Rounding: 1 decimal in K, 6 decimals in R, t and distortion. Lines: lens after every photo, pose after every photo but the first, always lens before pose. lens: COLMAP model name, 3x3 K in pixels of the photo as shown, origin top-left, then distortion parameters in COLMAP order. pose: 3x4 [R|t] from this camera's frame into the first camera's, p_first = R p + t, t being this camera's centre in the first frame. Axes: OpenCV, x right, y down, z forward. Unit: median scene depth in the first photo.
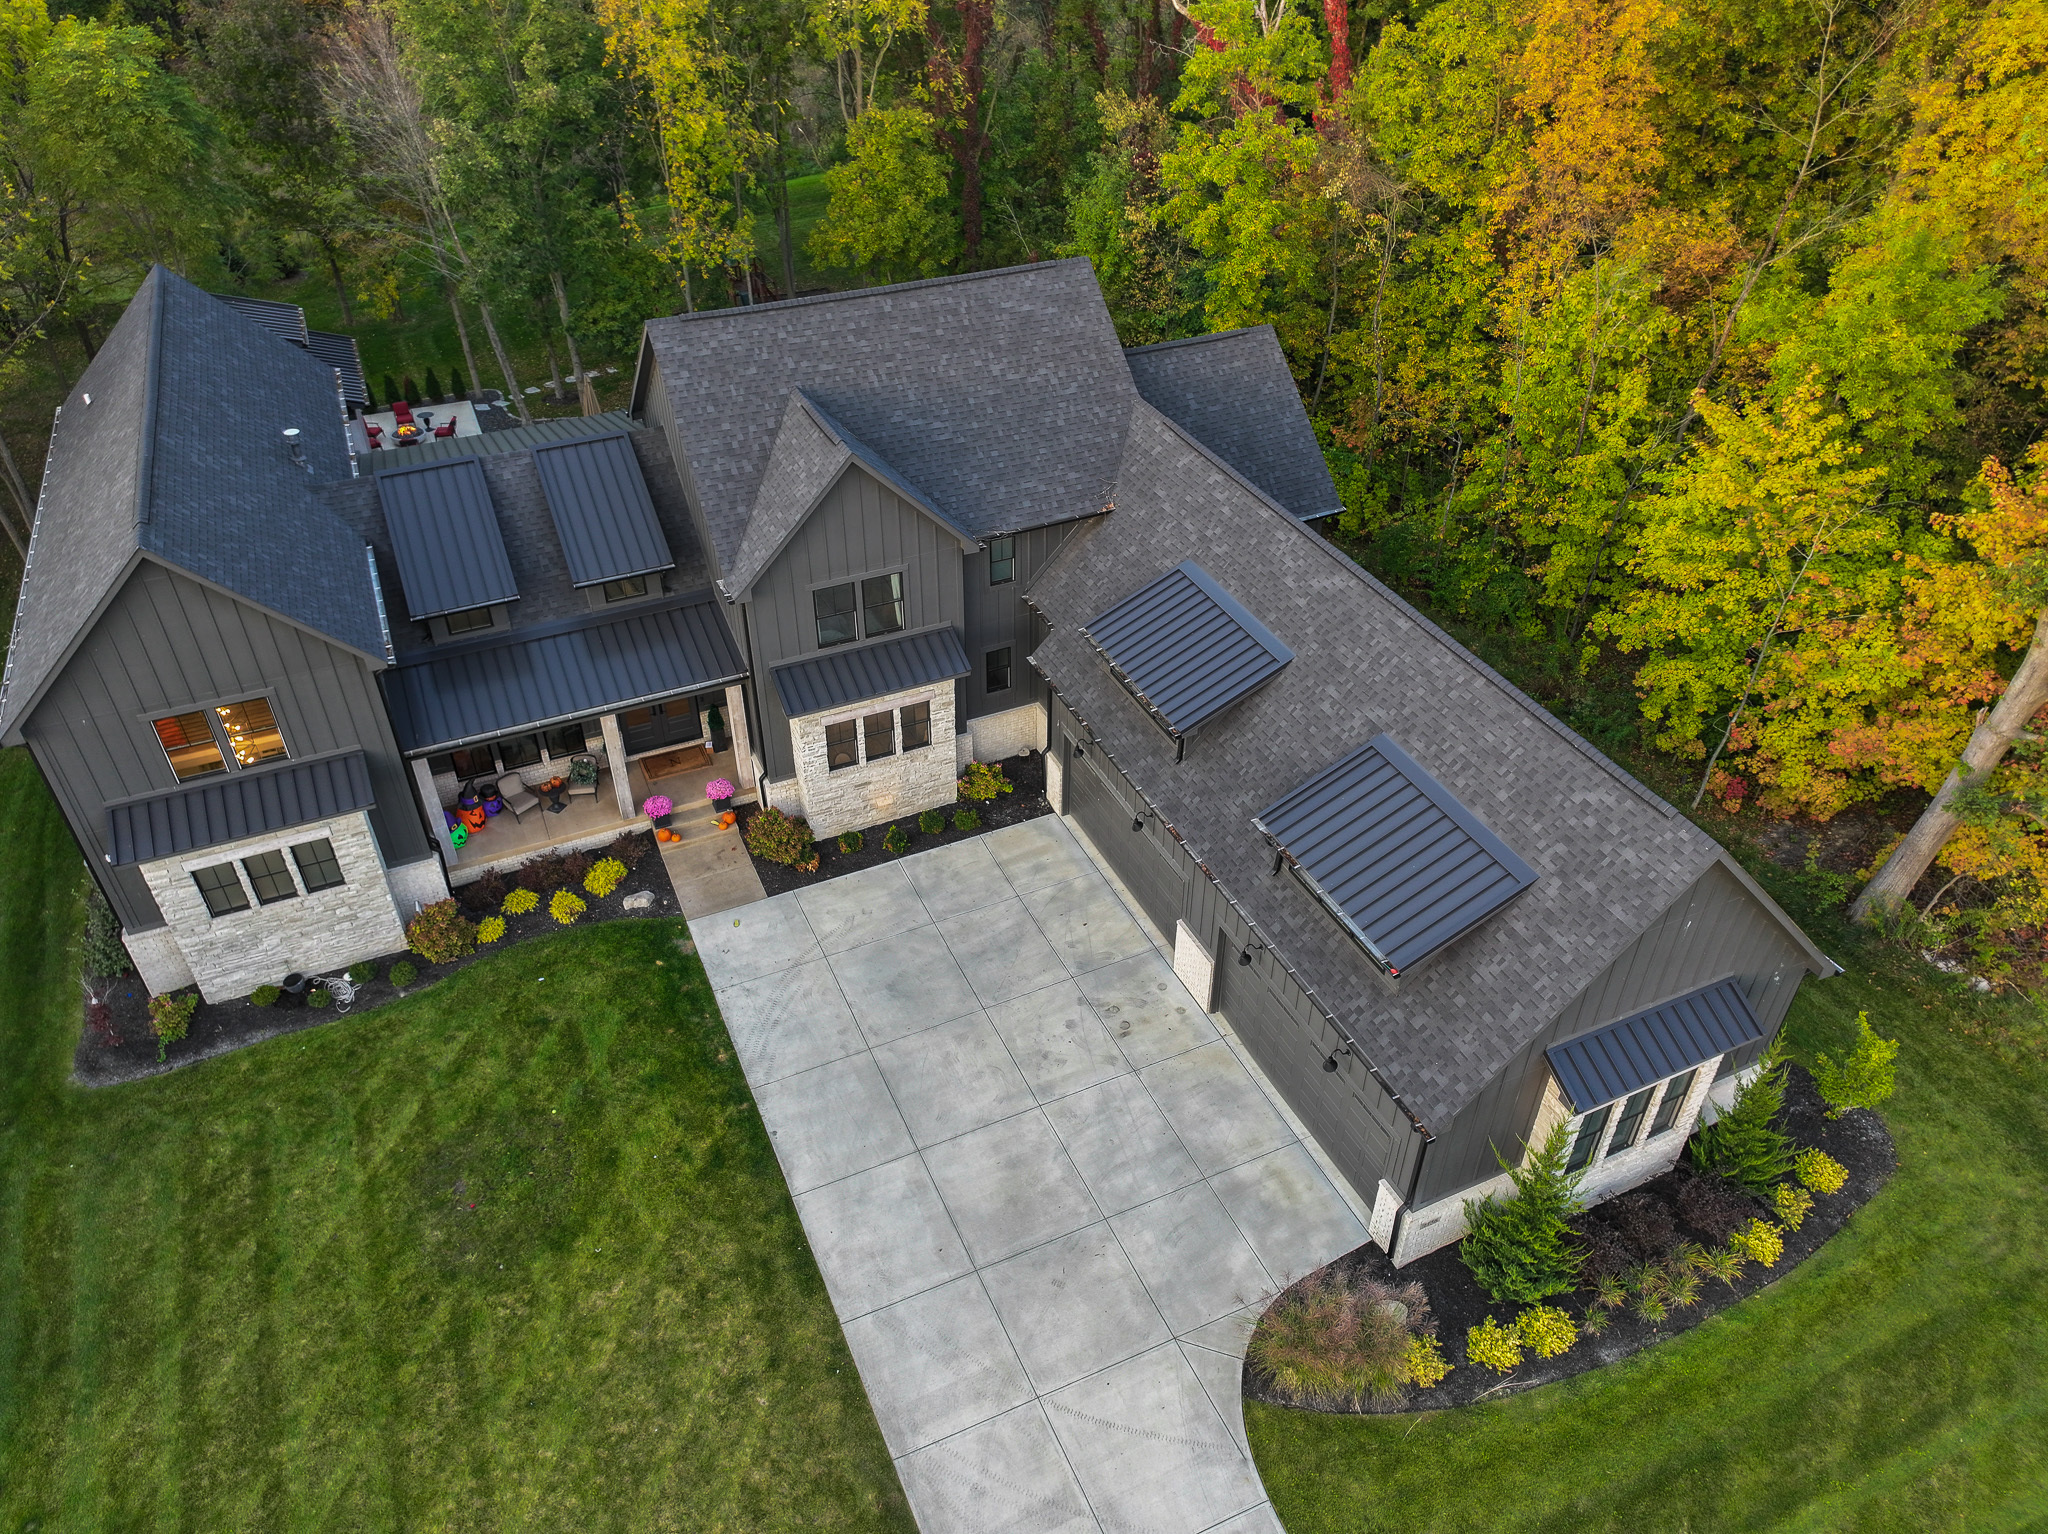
lens RADIAL K [[1435.5, 0, 1029.8], [0, 1435.5, 763.6], [0, 0, 1]] dist [0.002257, 0.007326]
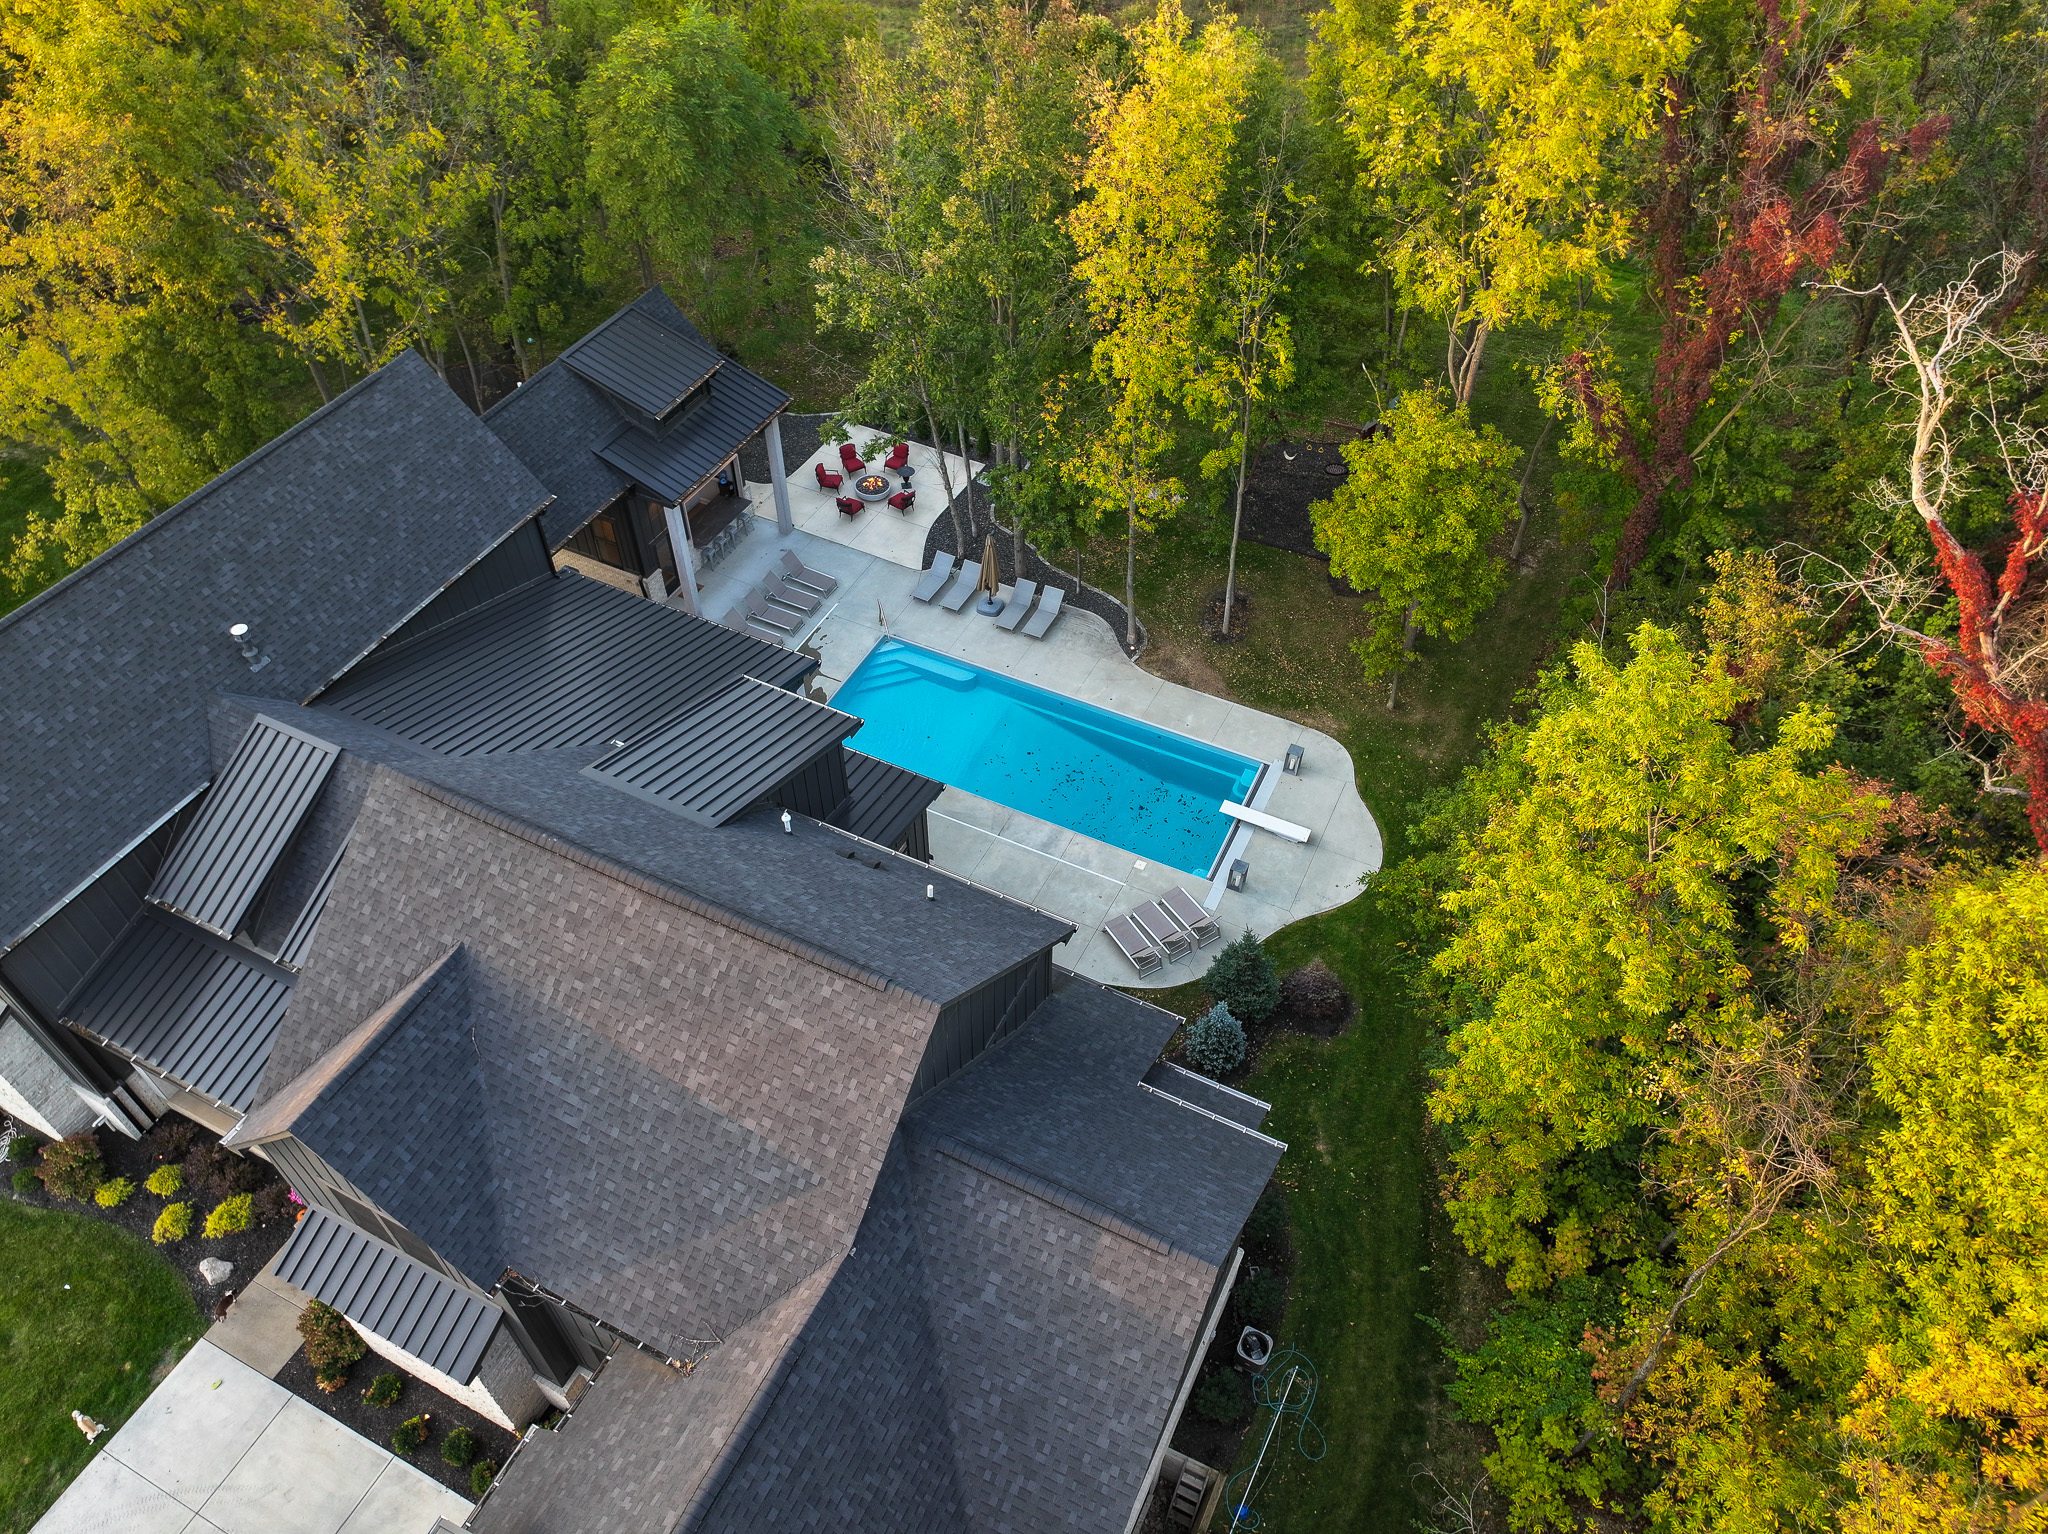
lens RADIAL K [[1435.5, 0, 1029.8], [0, 1435.5, 763.6], [0, 0, 1]] dist [0.002257, 0.007326]
pose [[0.629439, 0.566442, -0.531931, 0.347742], [-0.468227, 0.822800, 0.322124, -0.692043], [0.620137, 0.046307, 0.783125, 0.589038]]
